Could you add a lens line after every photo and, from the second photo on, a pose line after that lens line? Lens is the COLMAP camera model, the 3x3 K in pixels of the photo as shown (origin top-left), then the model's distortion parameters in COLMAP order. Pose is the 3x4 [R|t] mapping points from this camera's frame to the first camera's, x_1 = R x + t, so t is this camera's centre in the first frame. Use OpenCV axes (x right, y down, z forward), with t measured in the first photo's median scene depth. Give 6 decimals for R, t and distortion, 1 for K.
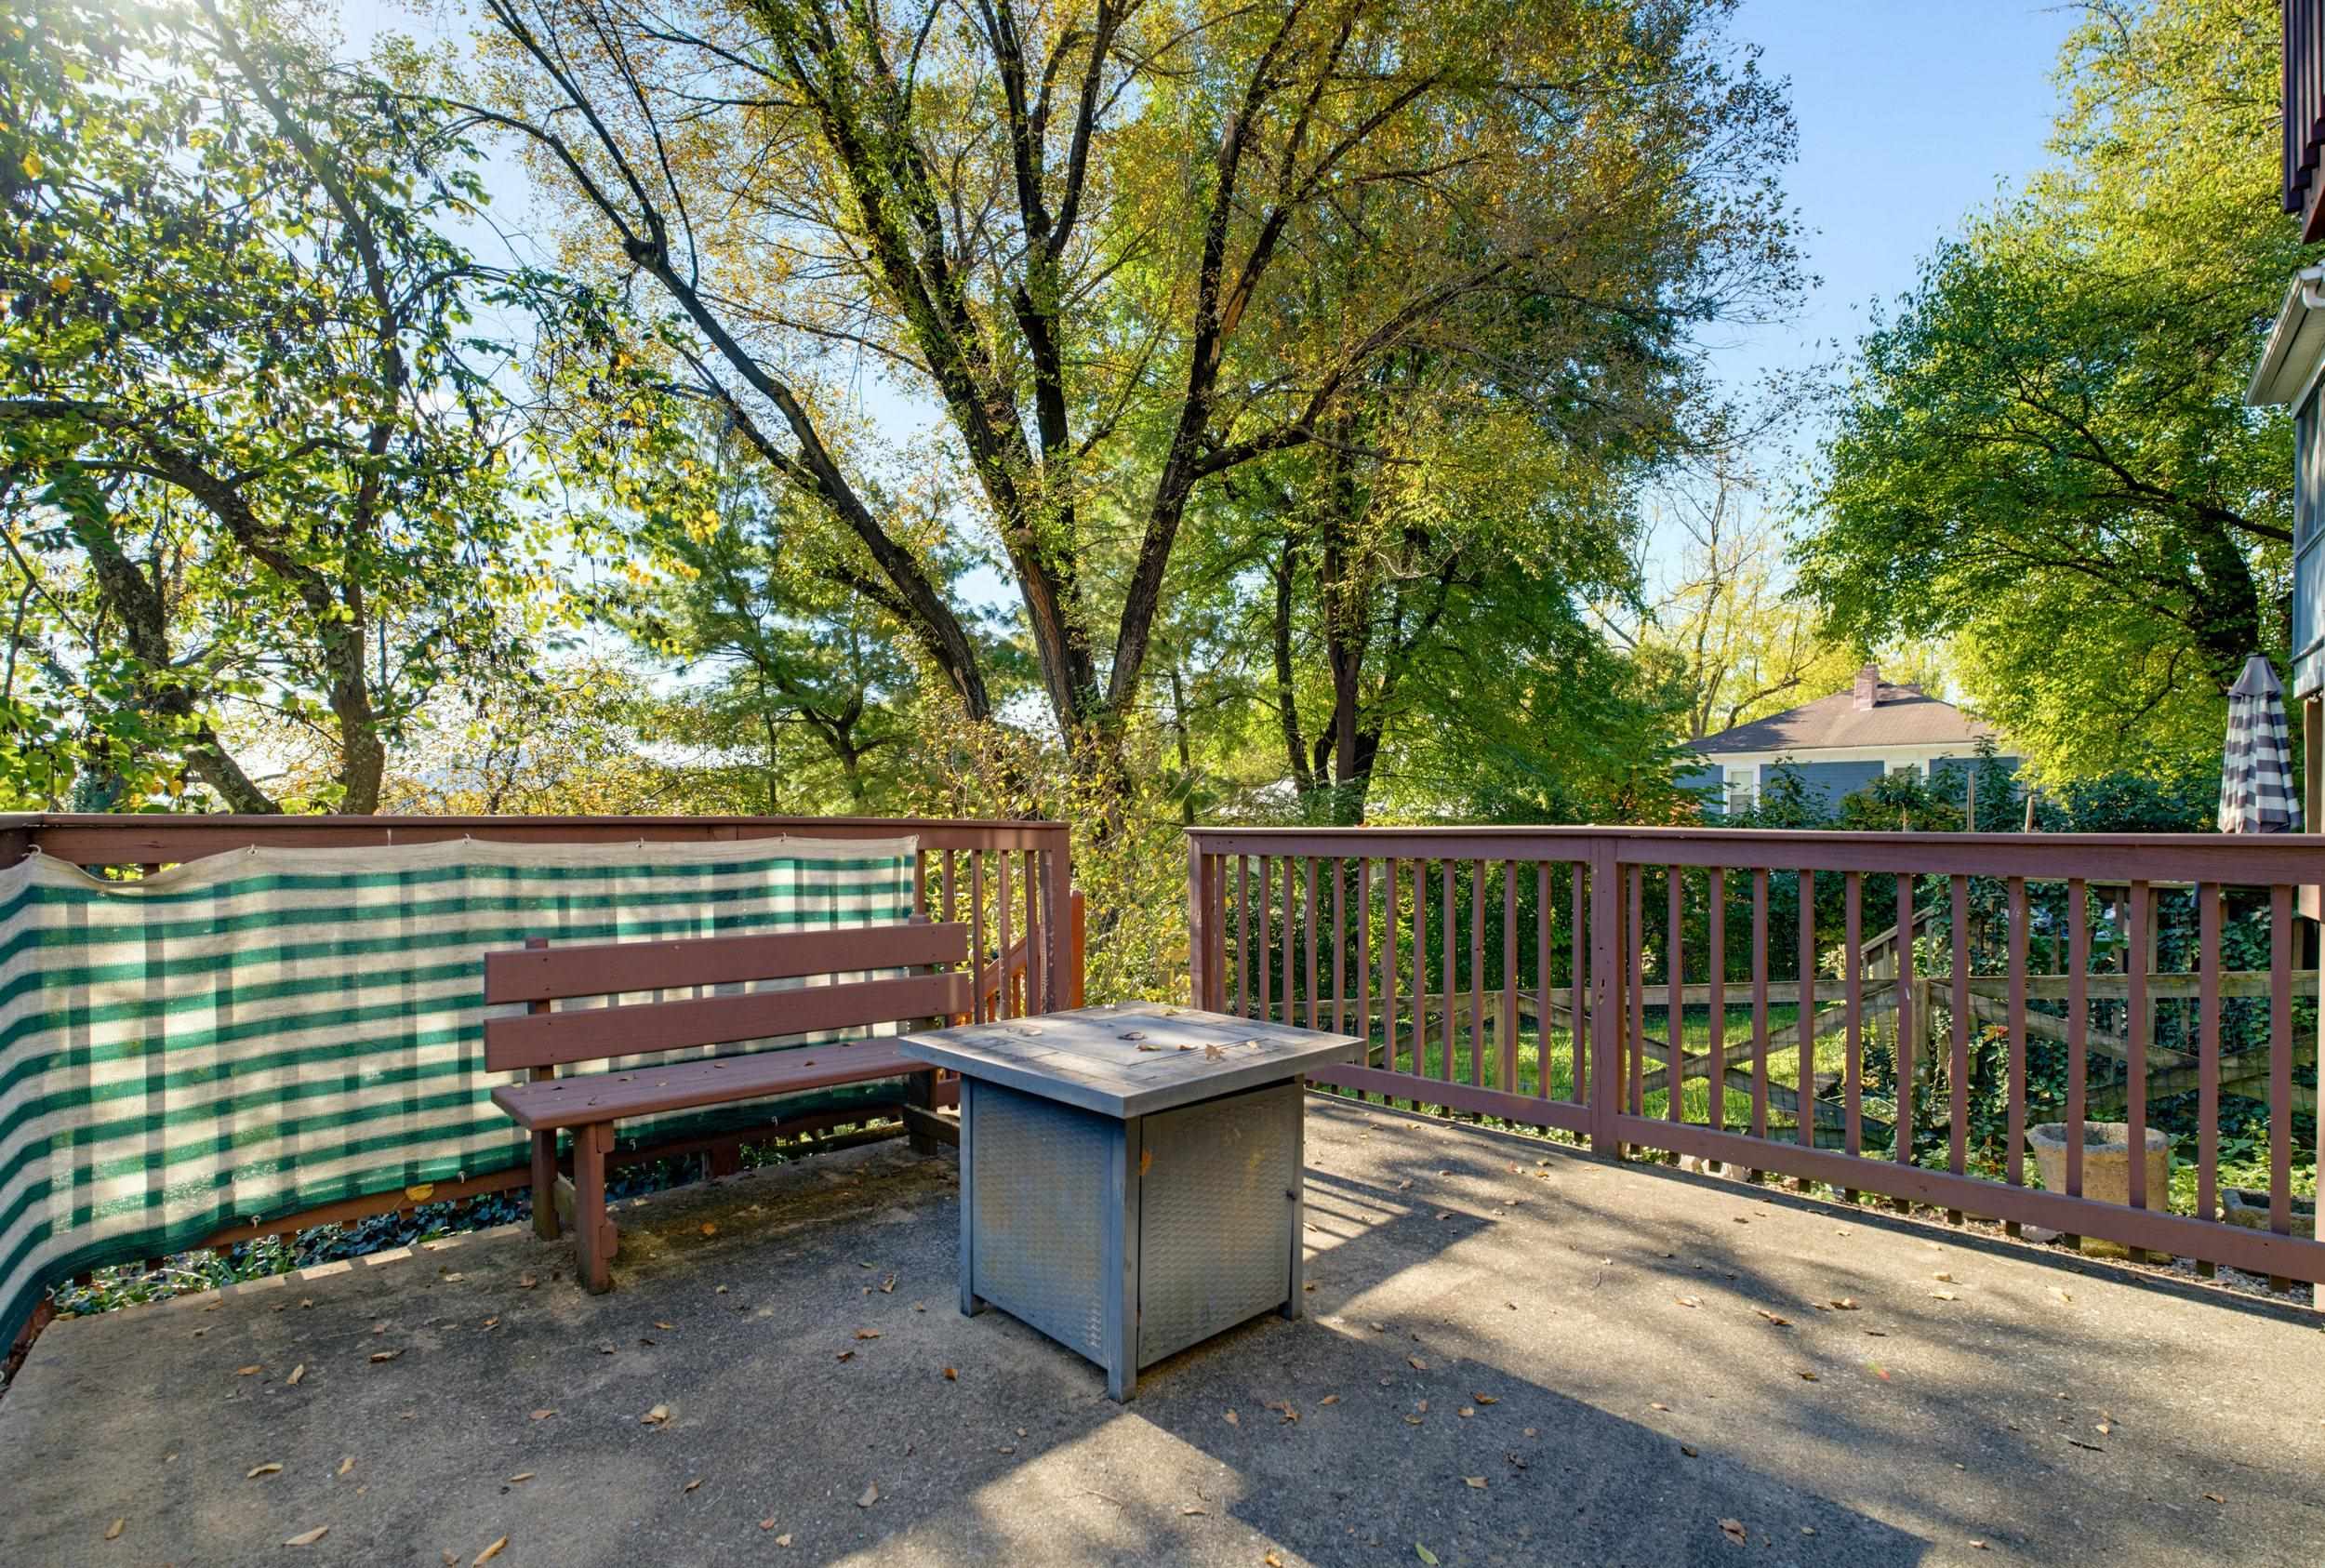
lens RADIAL K [[1141.8, 0, 1156.7], [0, 1141.8, 817.8], [0, 0, 1]] dist [0.000441, -0.000009]
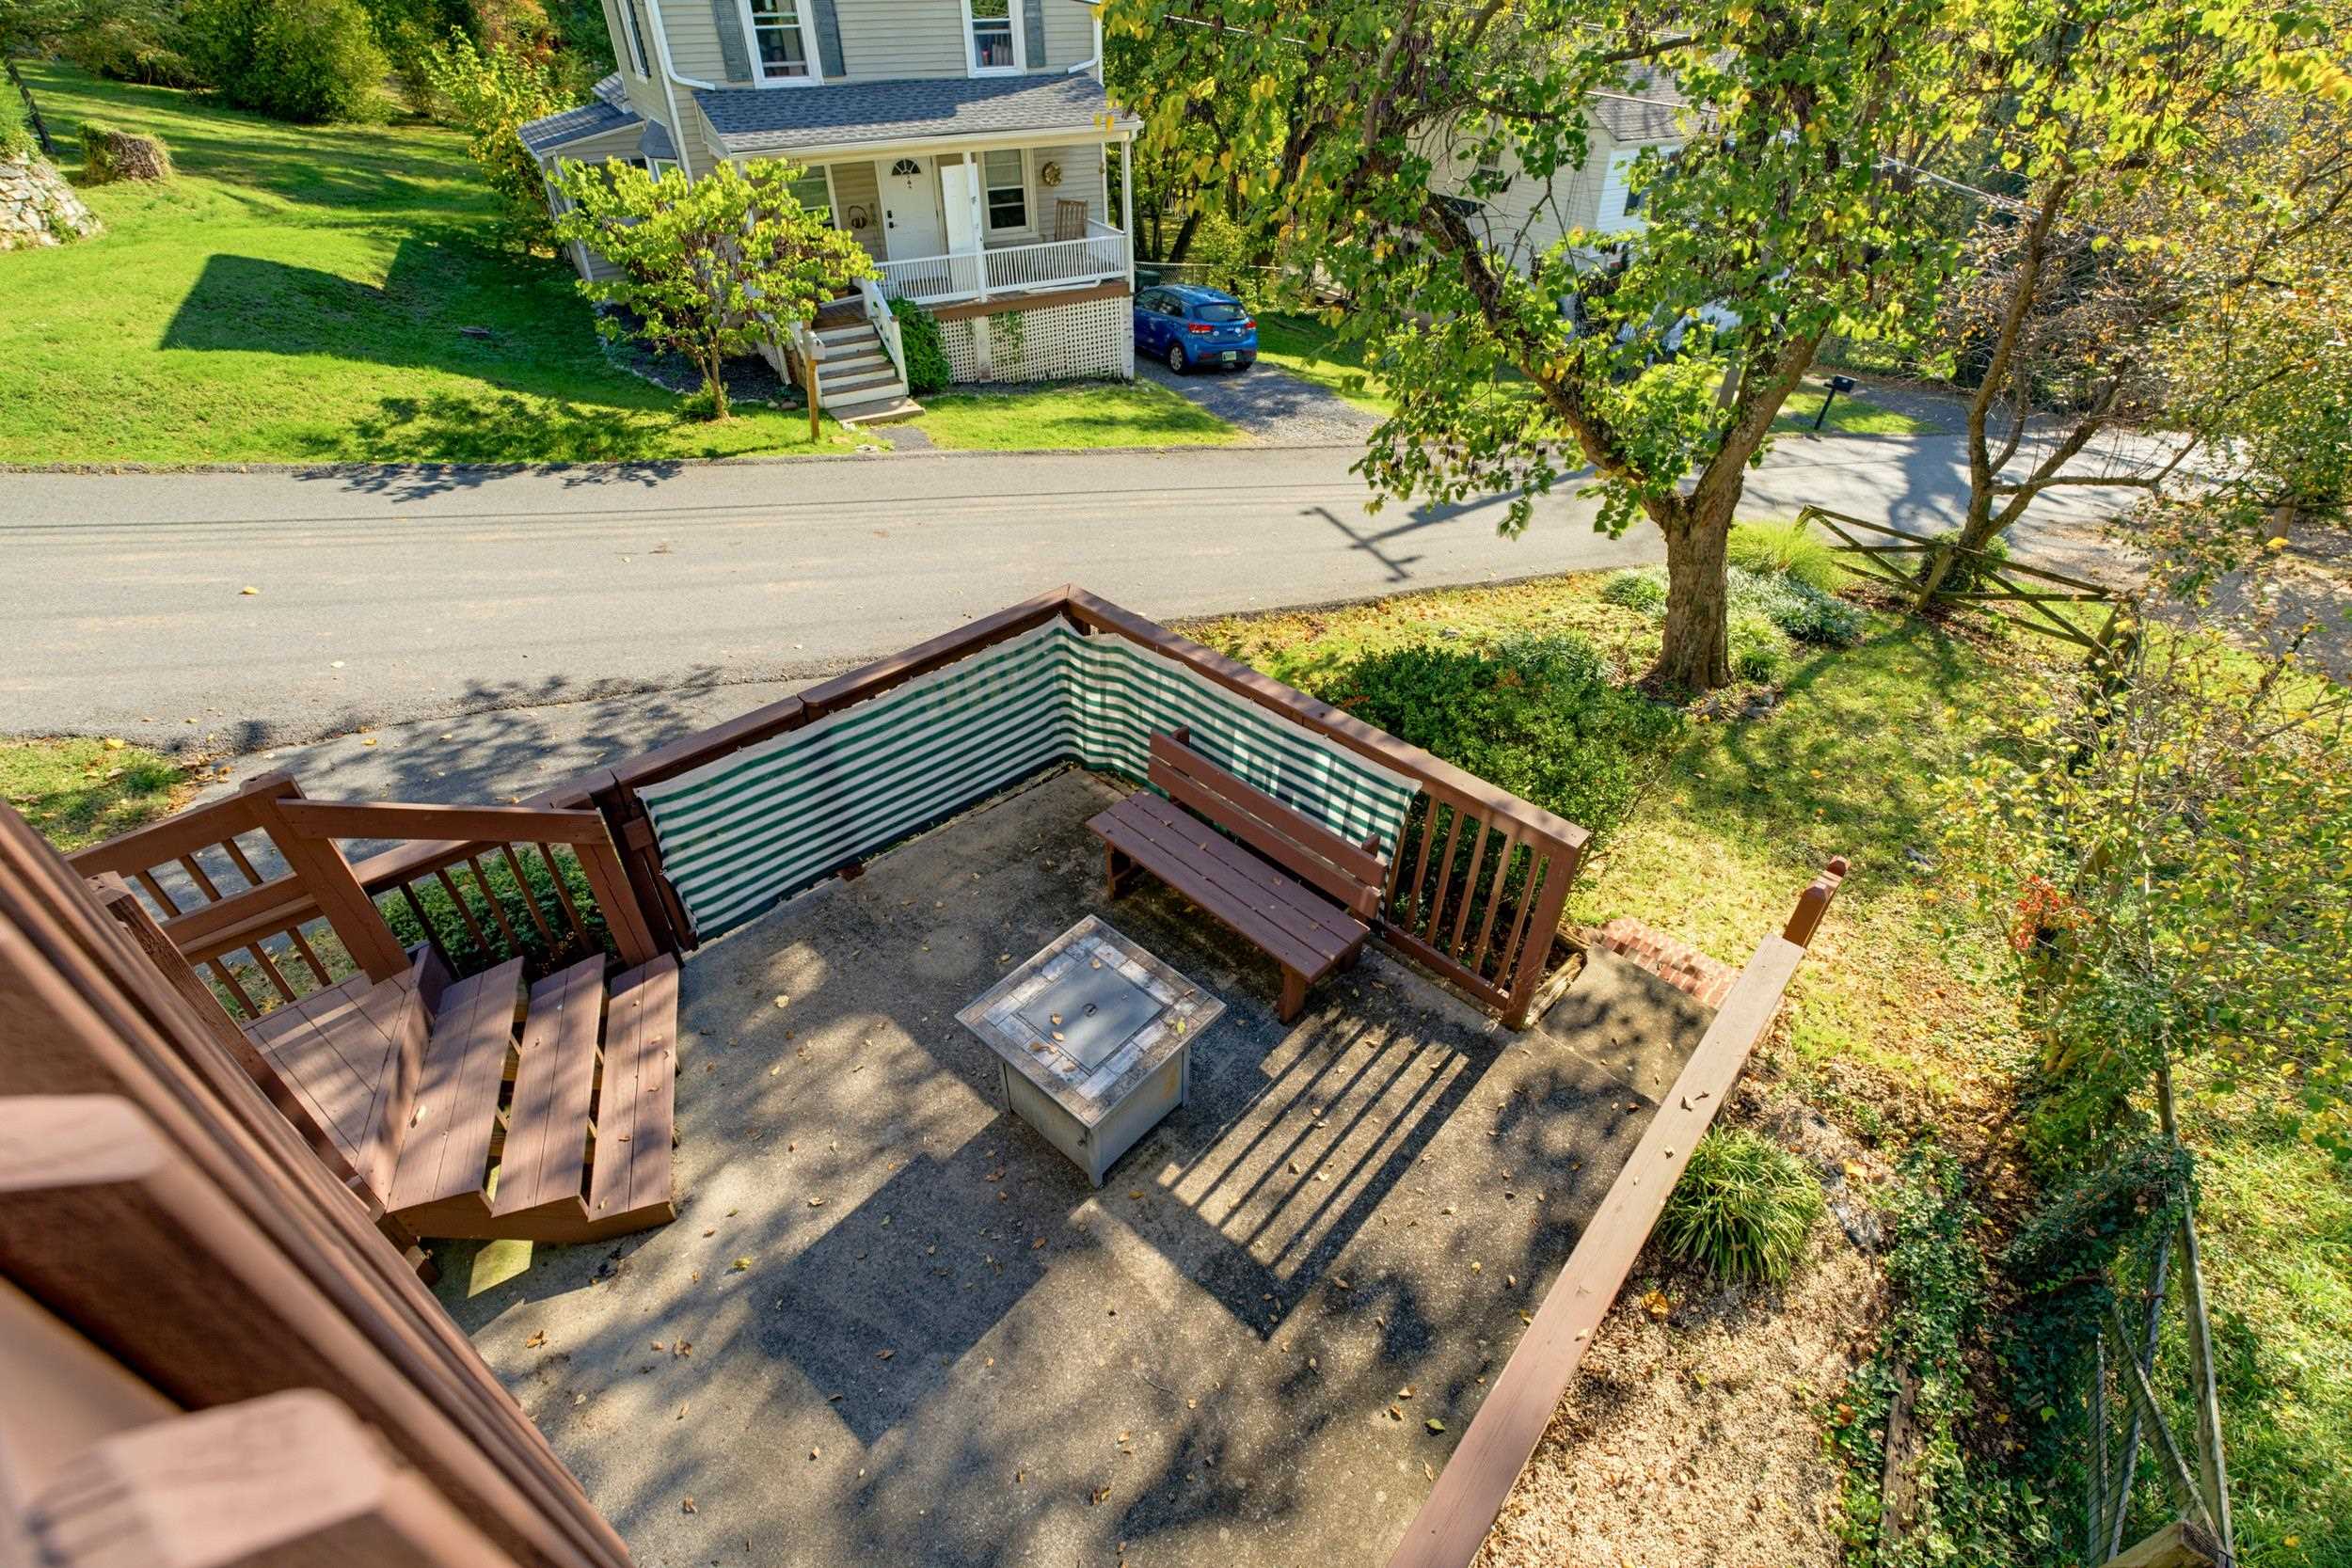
lens RADIAL K [[1070.1, 0, 1121.6], [0, 1070.1, 791.8], [0, 0, 1]] dist [-0.003360, 0.000121]
pose [[0.042224, 0.620245, -0.783271, 0.821123], [0.020052, 0.783286, 0.621338, -0.844476], [0.998907, -0.041942, 0.020636, 0.816489]]
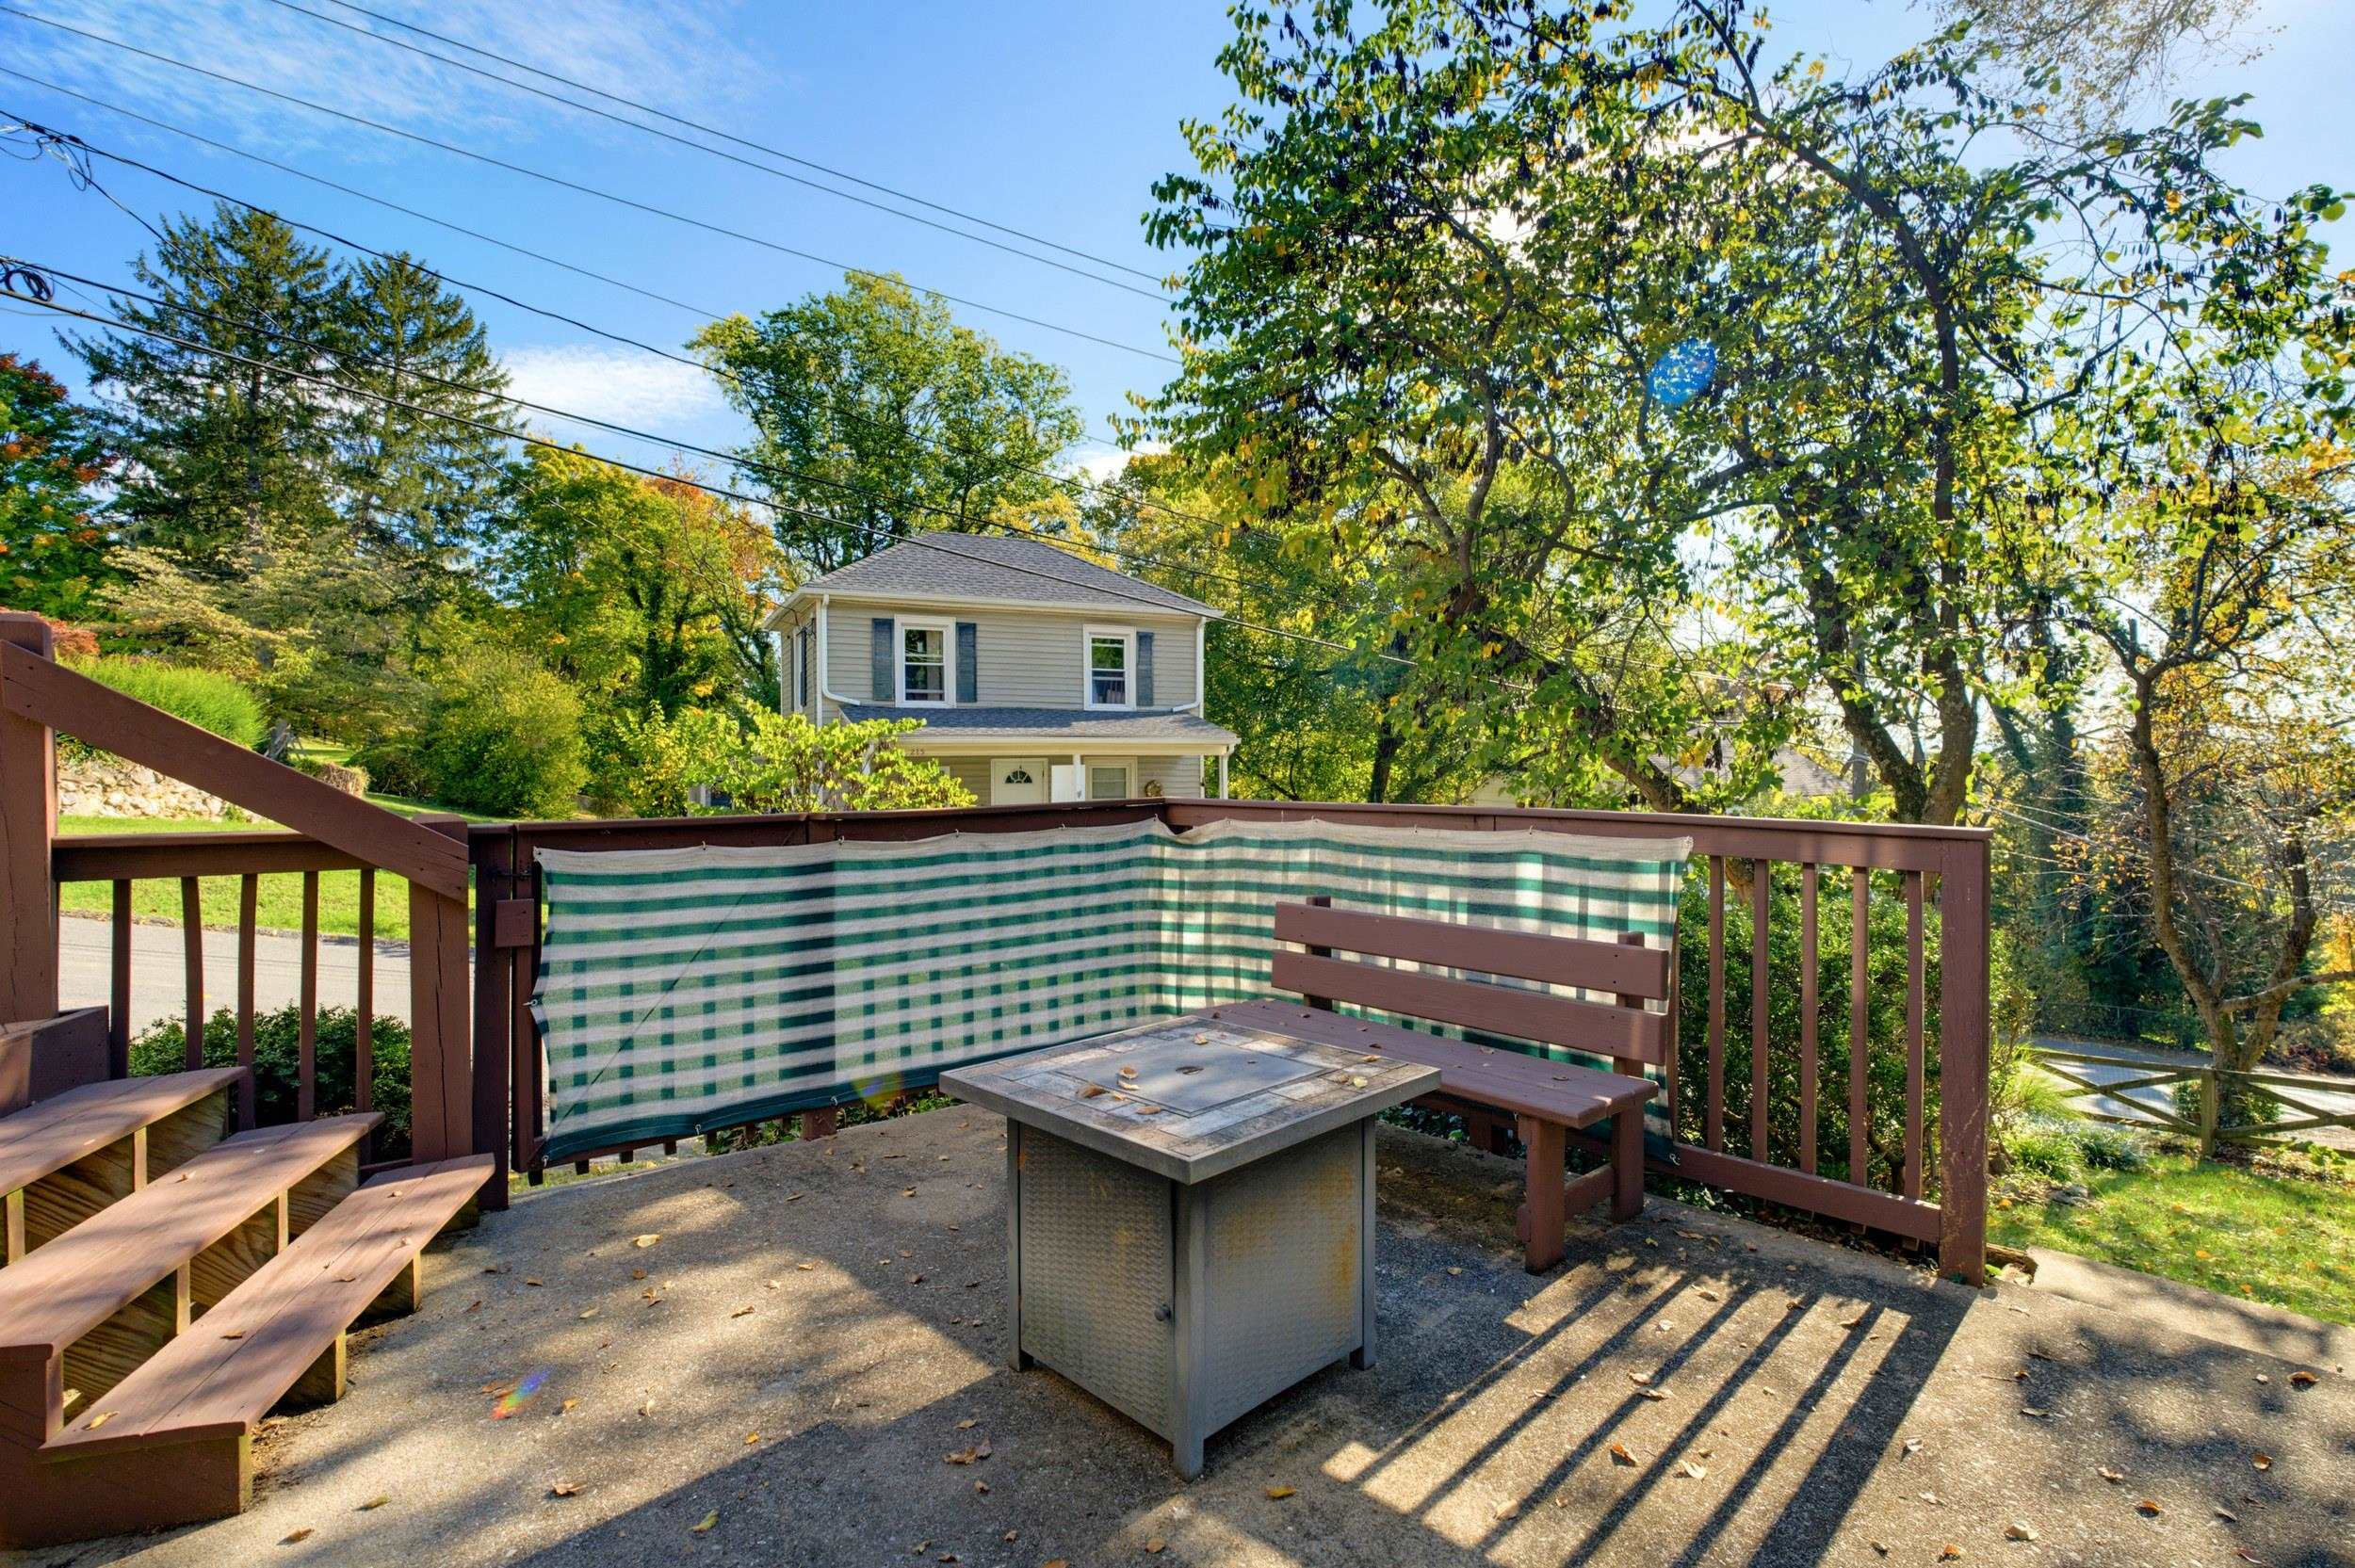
lens RADIAL K [[1117.3, 0, 1177.5], [0, 1117.3, 784.0], [0, 0, 1]] dist [-0.008460, 0.000132]
pose [[0.009758, 0.009907, -0.999903, 0.702870], [-0.002593, 0.999948, 0.009882, -0.035191], [0.999949, 0.002496, 0.009783, 0.778820]]
